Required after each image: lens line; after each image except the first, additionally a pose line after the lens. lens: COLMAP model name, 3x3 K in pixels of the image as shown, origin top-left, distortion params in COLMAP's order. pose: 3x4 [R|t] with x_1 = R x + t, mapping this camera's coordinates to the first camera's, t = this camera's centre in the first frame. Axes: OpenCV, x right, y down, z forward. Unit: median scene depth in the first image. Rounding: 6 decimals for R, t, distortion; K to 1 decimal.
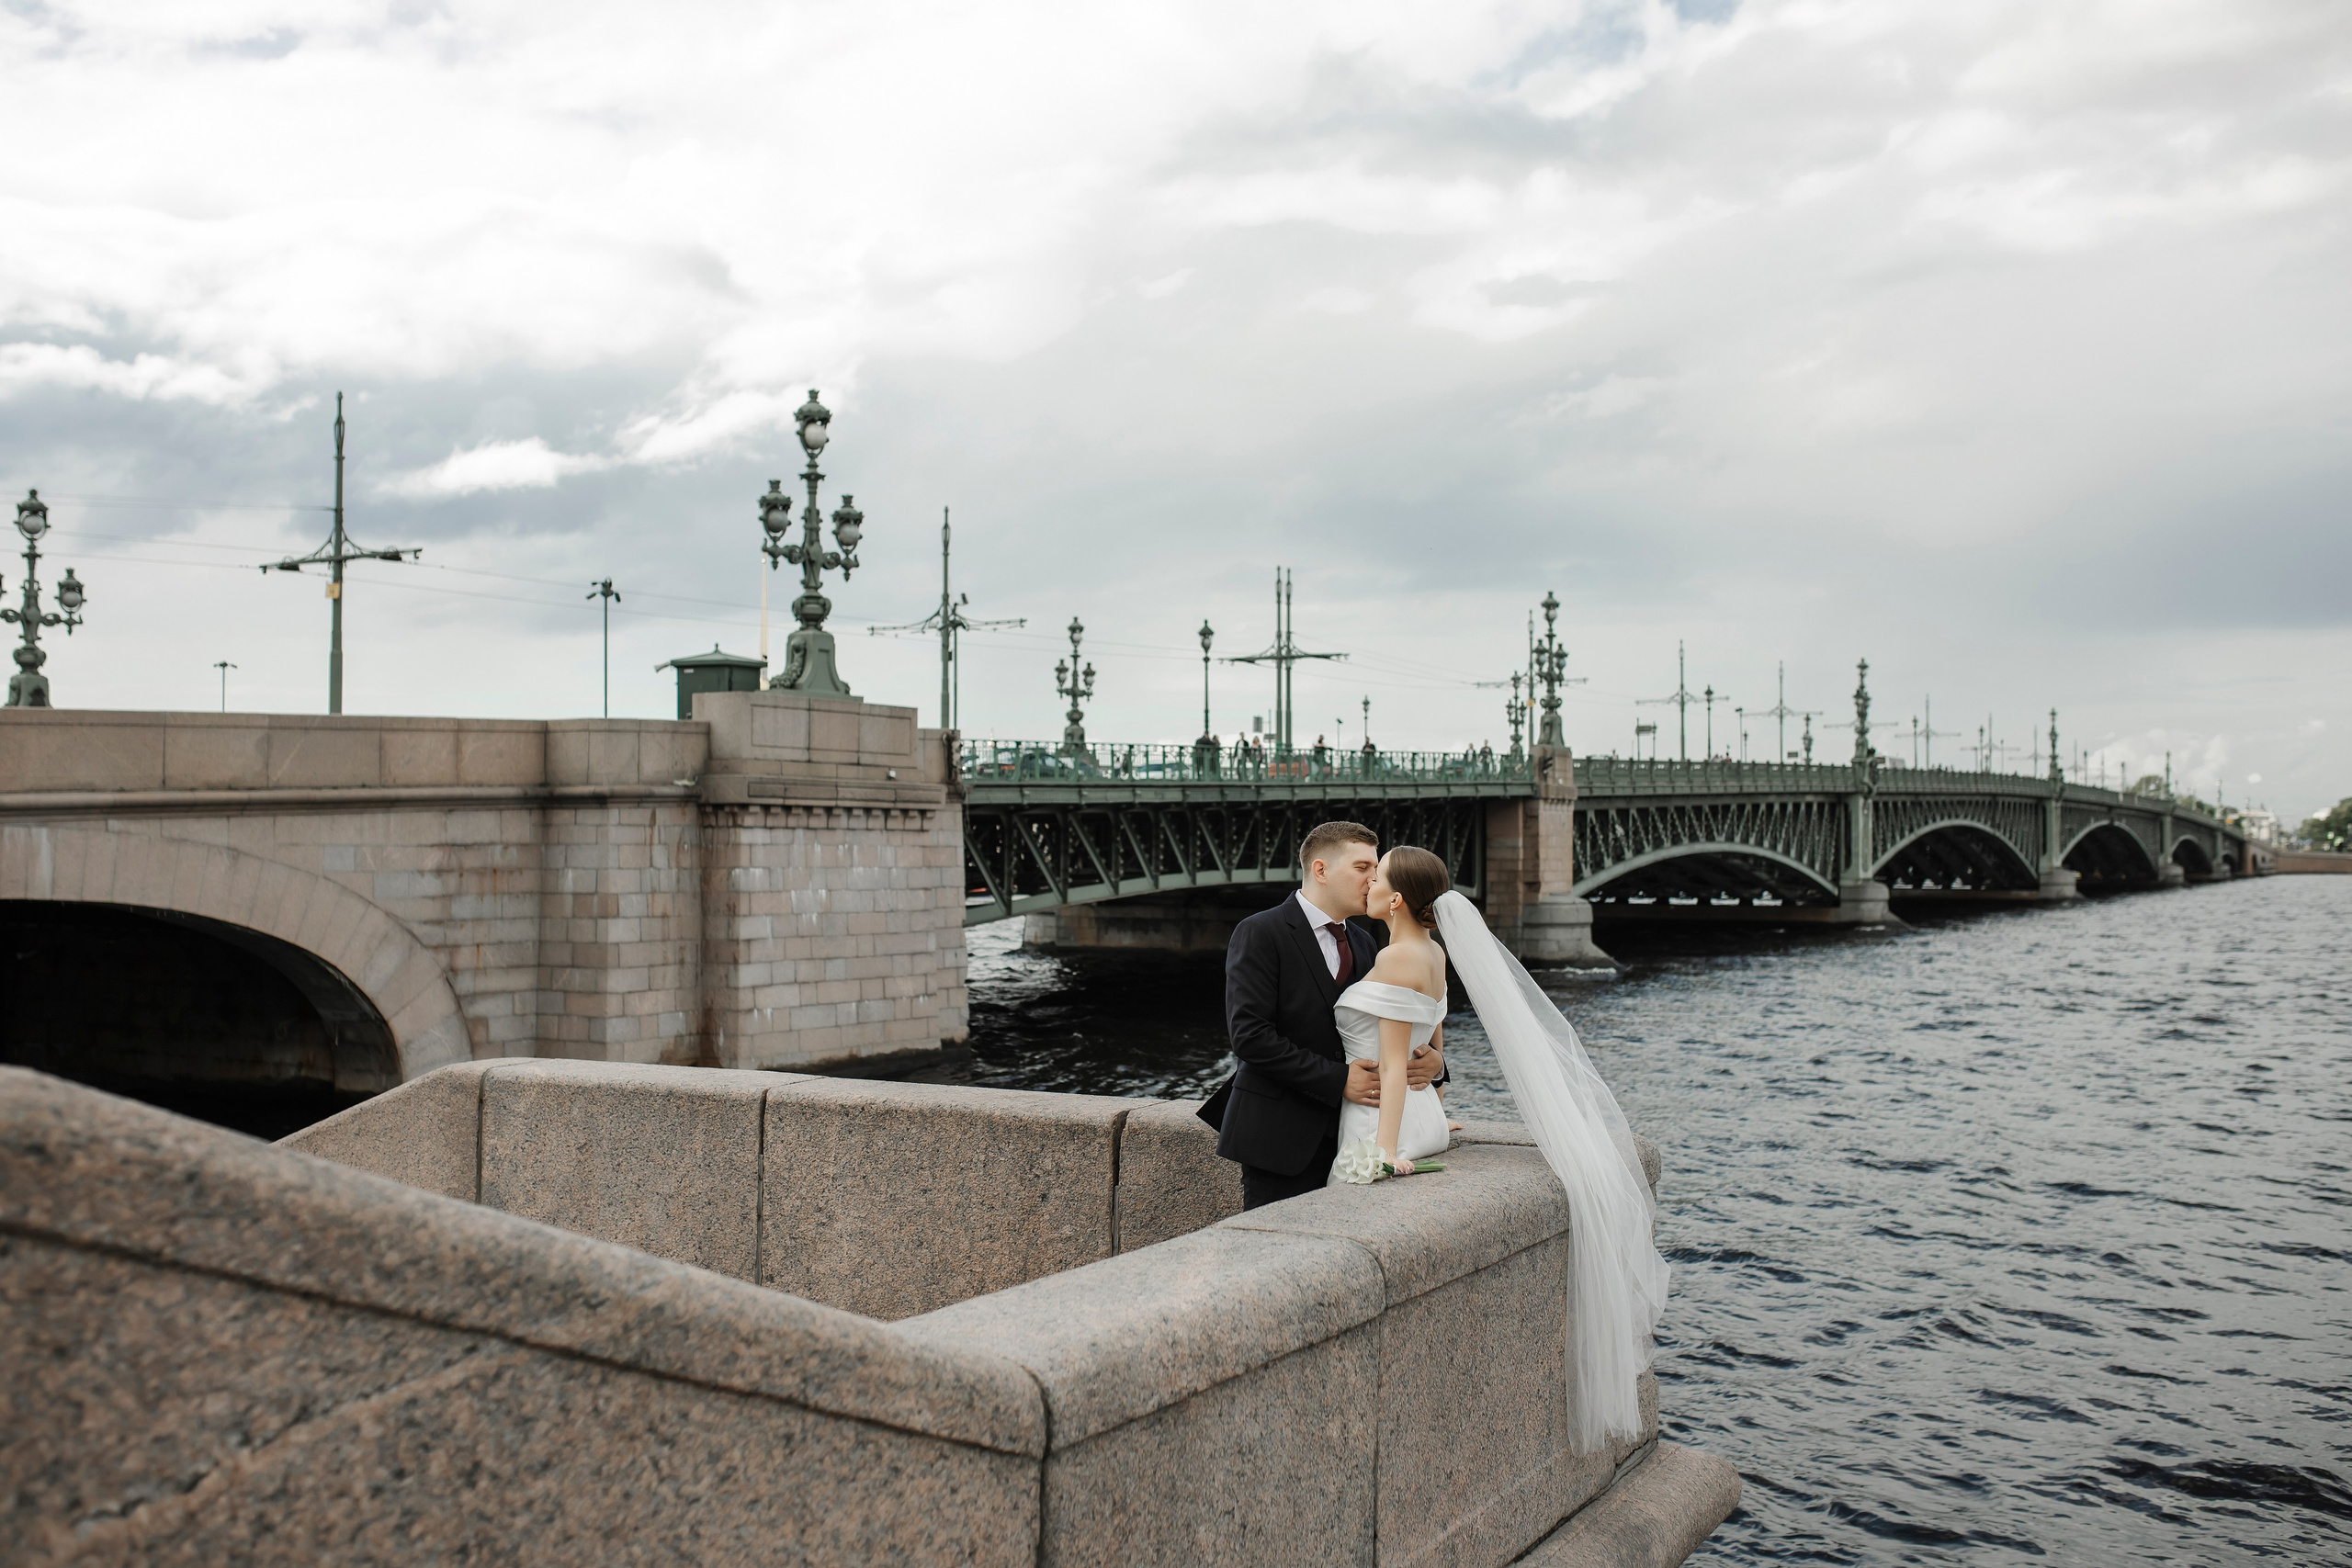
lens RADIAL K [[2345.7, 0, 1196.4], [0, 2345.7, 791.7], [0, 0, 1]] dist [-0.086210, 0.126751]
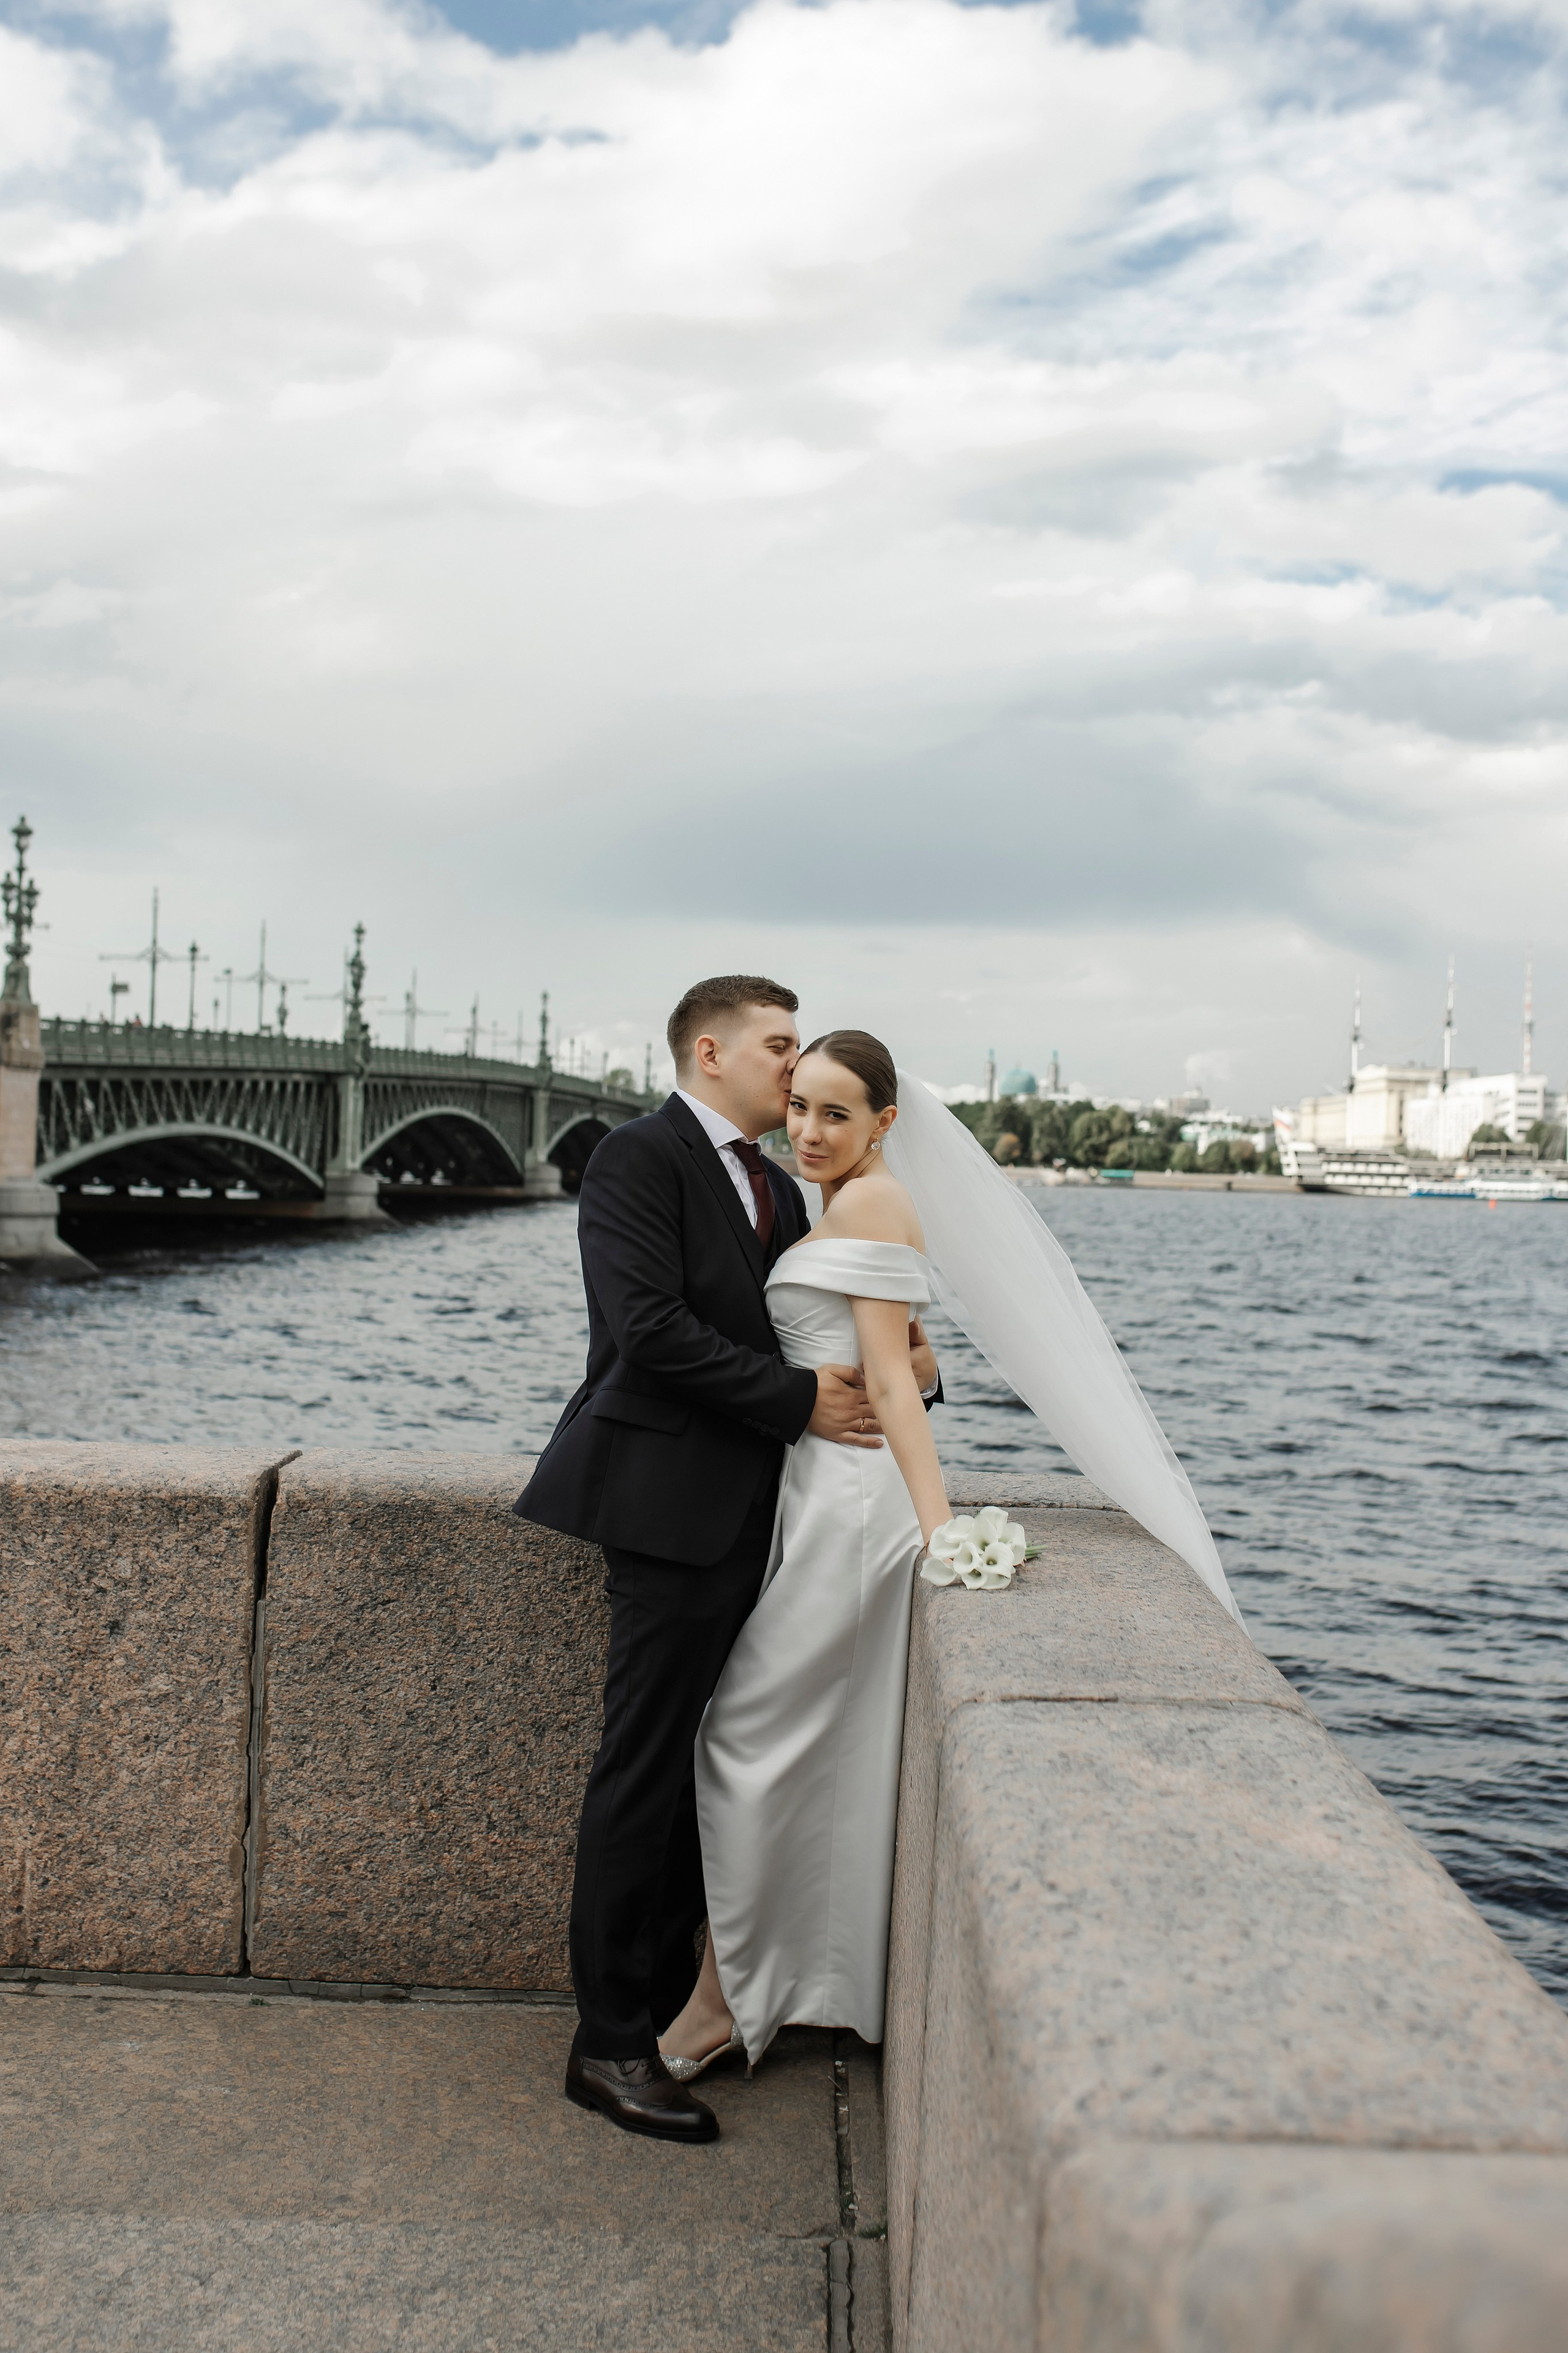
lens RADIAL K [[2596.0, 0, 838.3], [0, 2596.0, 1094.4], [0, 0, 1]] dist [-0.071944, 0.110615]
pose [[0.878500, 0.032876, 0.476609, -0.083523], [-0.036011, 0.999348, -0.002557, 0.016346], [-0.476383, -0.014917, 0.879111, 0.149391]]
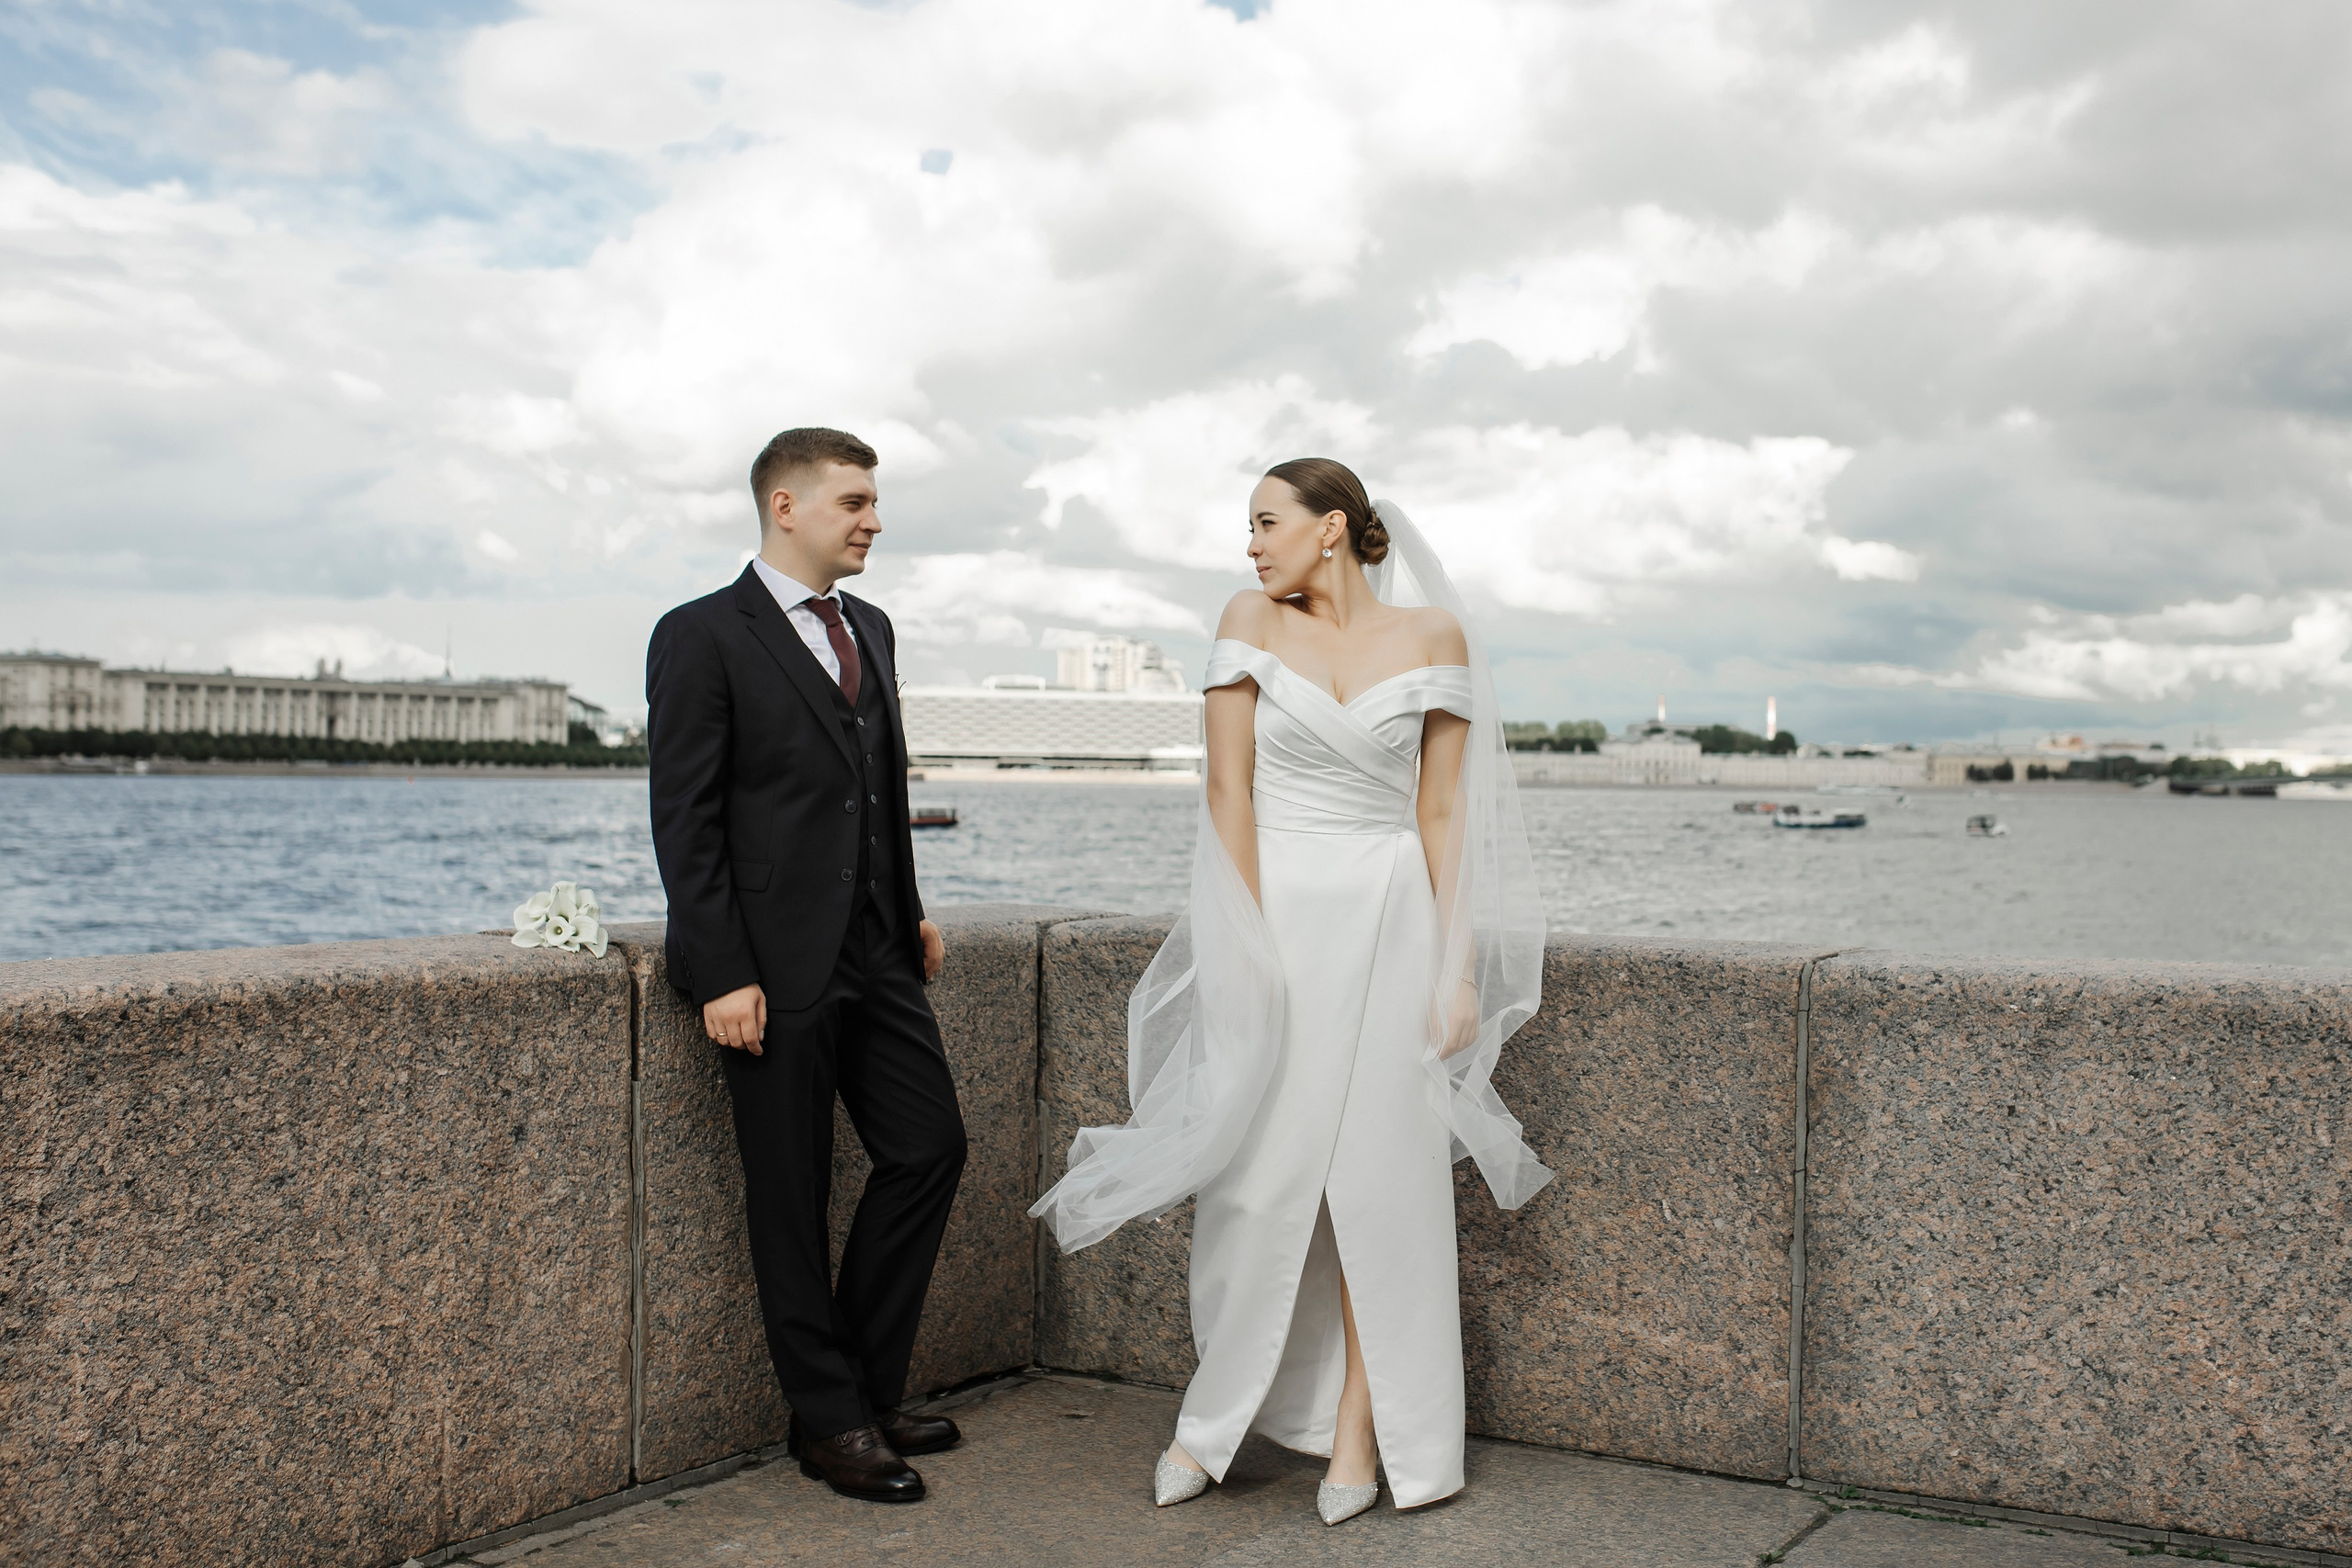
lens RADIAL K [[2521.7, 0, 1354.5], [0, 2521.7, 705.9], [0, 0, 1]] dist [-0.074493, 0.120073]
pose [[-0.001683, 0.021589, 0.999766, -0.226826], [-0.035389, 0.999139, -0.021635, 0.034215], [-0.999372, -0.035417, -0.000917, 0.318778]]
